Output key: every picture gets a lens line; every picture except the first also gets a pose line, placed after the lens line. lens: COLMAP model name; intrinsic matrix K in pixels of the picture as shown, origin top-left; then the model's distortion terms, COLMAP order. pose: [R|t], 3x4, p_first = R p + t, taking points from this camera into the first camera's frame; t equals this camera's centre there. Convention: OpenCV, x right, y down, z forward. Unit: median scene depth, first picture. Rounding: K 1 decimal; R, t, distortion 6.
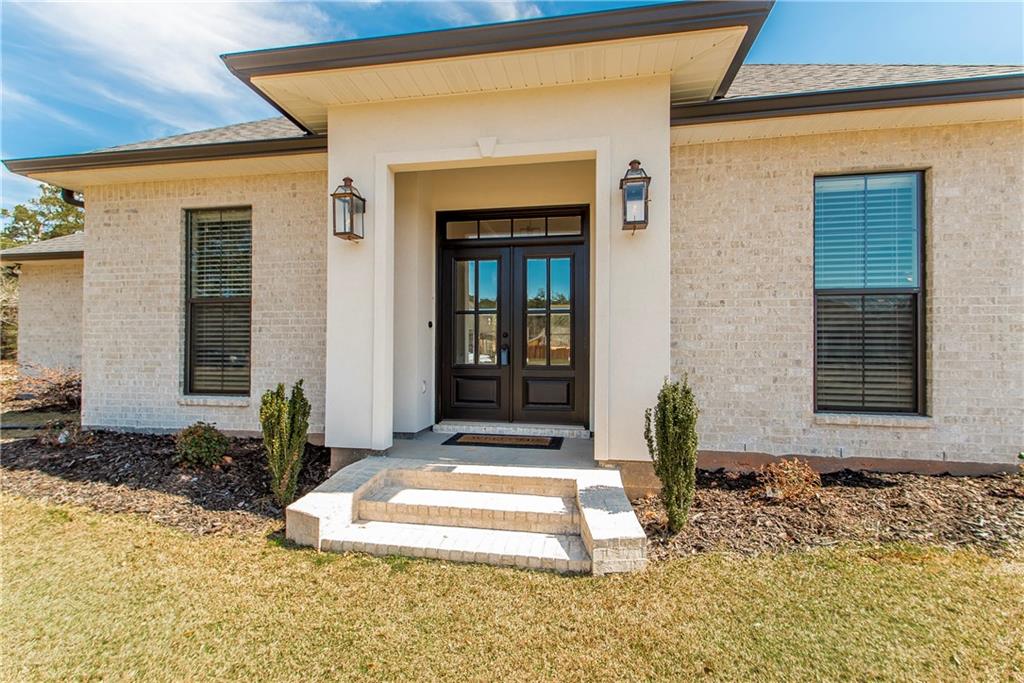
lens RADIAL K [[448.3, 0, 509.7], [0, 448.3, 345.7], [0, 0, 1]] dist [0.019286, -0.007451]
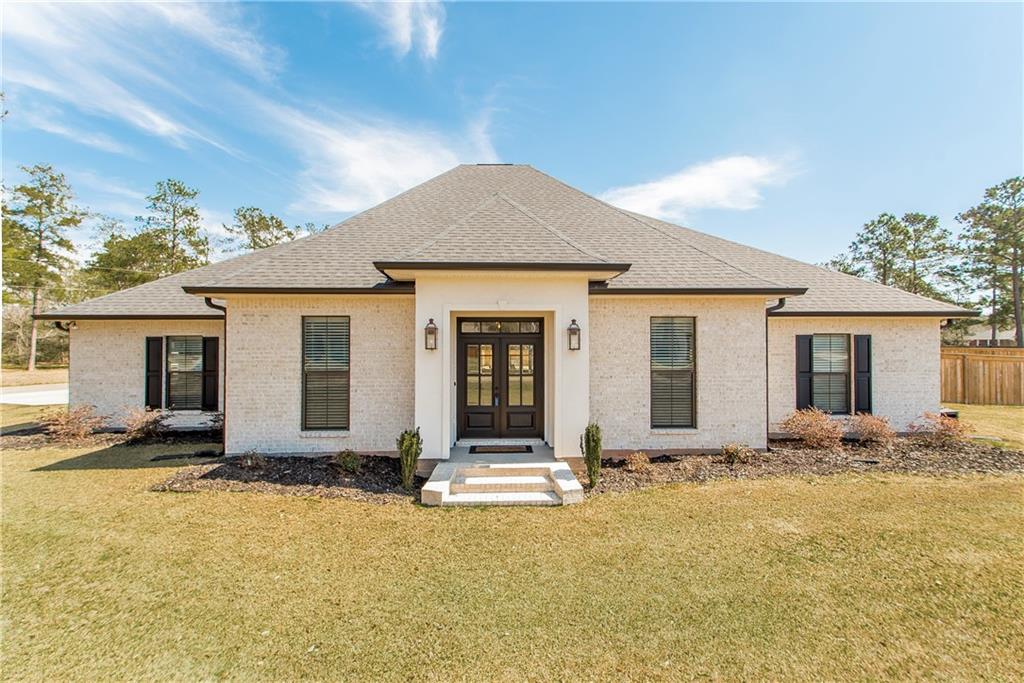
lens RADIAL K [[448.3, 0, 510.6], [0, 448.3, 337.1], [0, 0, 1]] dist [0.019286, -0.007451]
pose [[0.975519, -0.000104, 0.219915, -0.459246], [0.000646, 0.999997, -0.002392, -0.293994], [-0.219914, 0.002476, 0.975516, -0.969589]]
